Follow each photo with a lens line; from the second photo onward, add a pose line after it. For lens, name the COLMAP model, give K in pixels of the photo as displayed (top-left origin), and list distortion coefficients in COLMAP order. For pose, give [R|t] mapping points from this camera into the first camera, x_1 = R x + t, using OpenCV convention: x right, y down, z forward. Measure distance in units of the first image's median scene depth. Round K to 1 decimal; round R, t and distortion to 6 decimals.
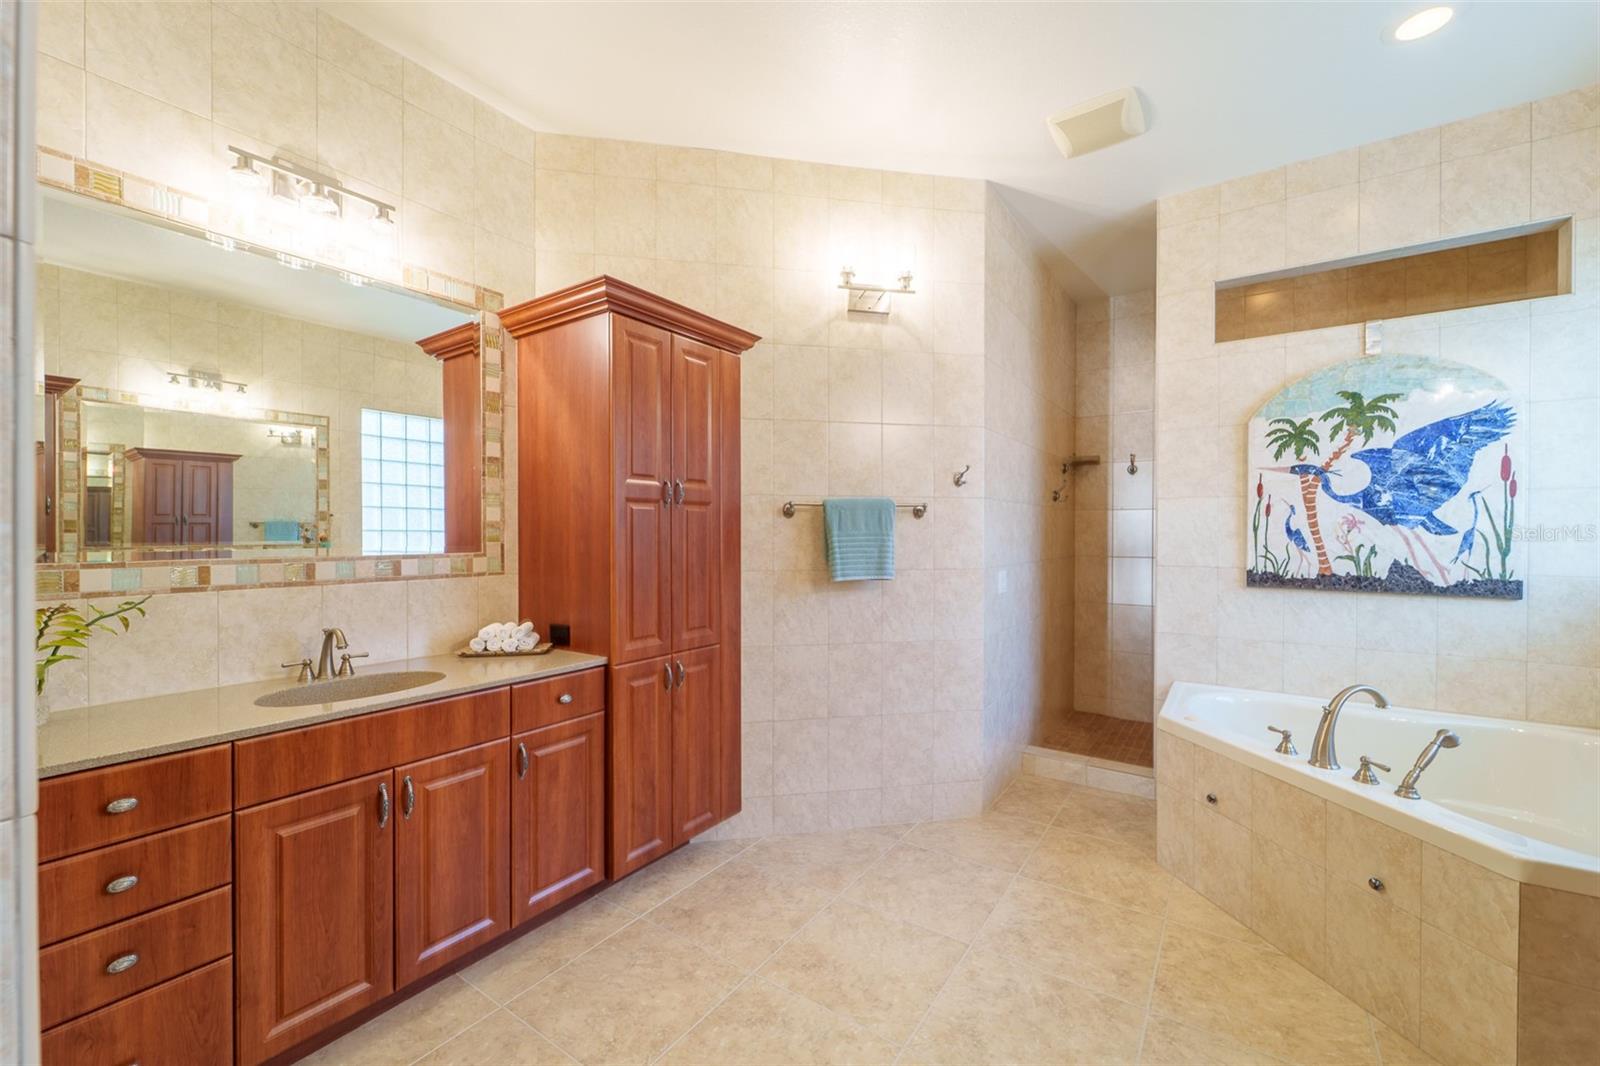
lens RADIAL K [[636.9, 0, 800.0], [0, 636.9, 533.0], [0, 0, 1]] dist [0.000754, -0.000118]
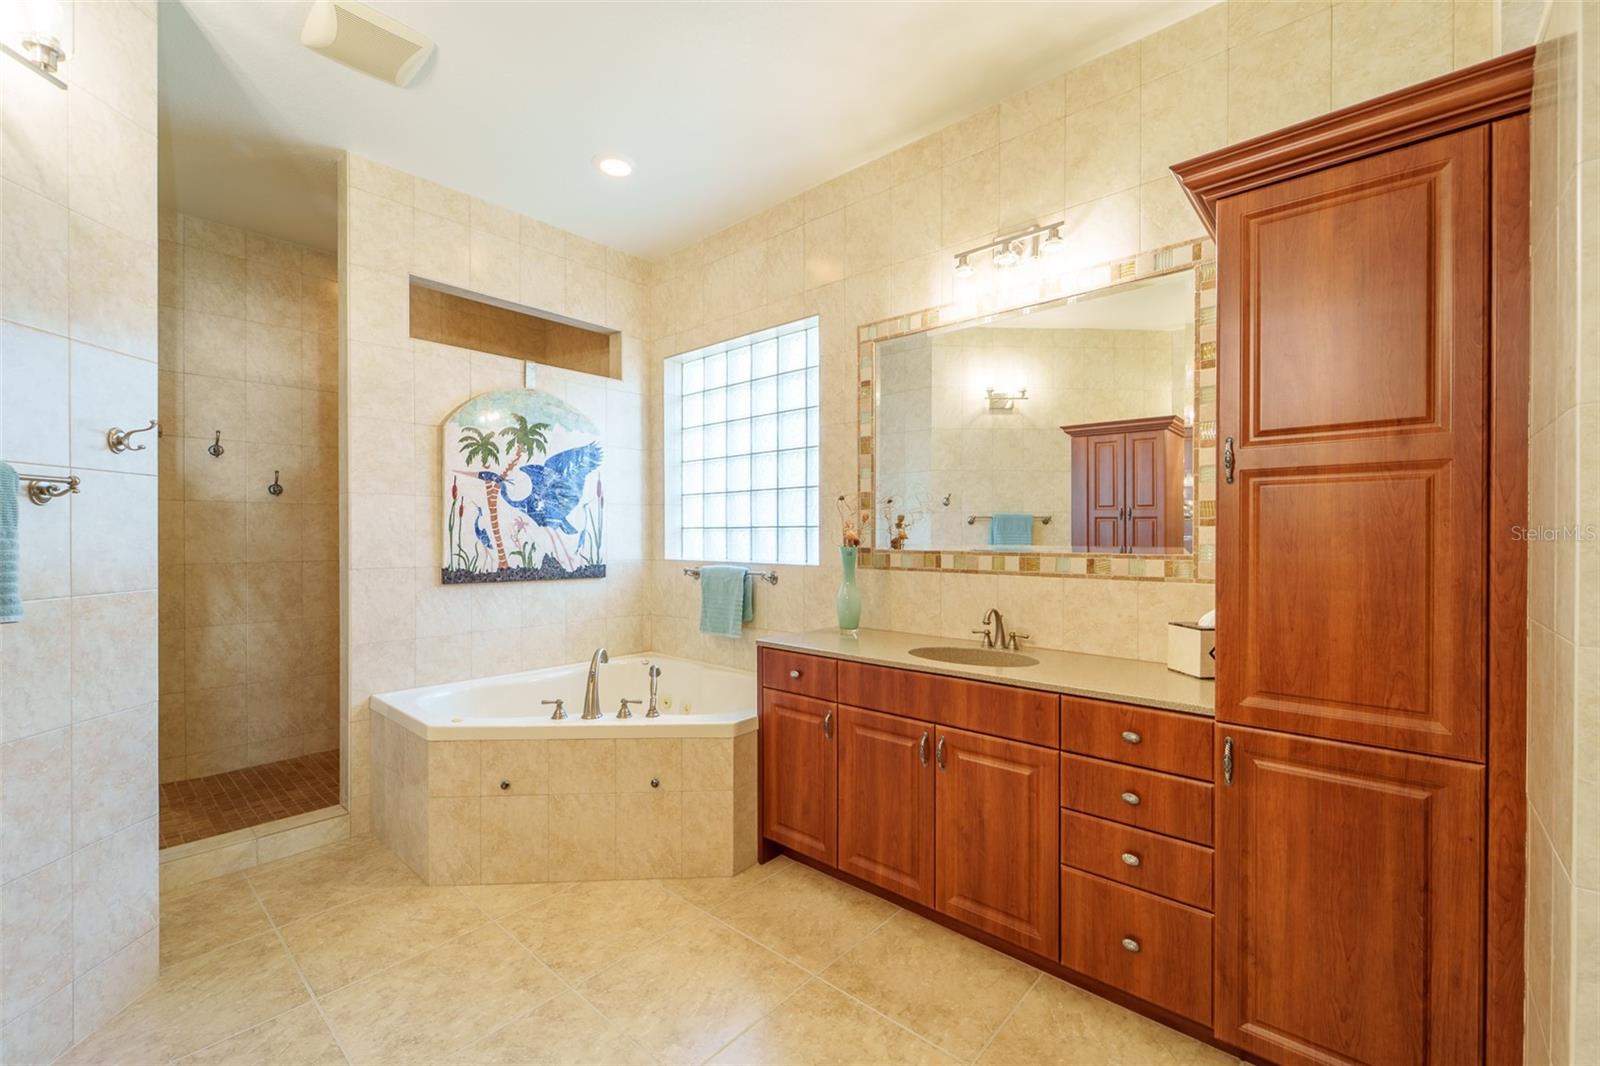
lens RADIAL K [[663.4, 0, 800.0], [0, 663.4, 533.0], [0, 0, 1]] dist [0.012443, -0.000244]
pose [[0.128653, 0.001798, 0.991688, -0.319433], [0.000519, 0.999998, -0.001880, 0.003557], [-0.991690, 0.000756, 0.128652, 0.315541]]
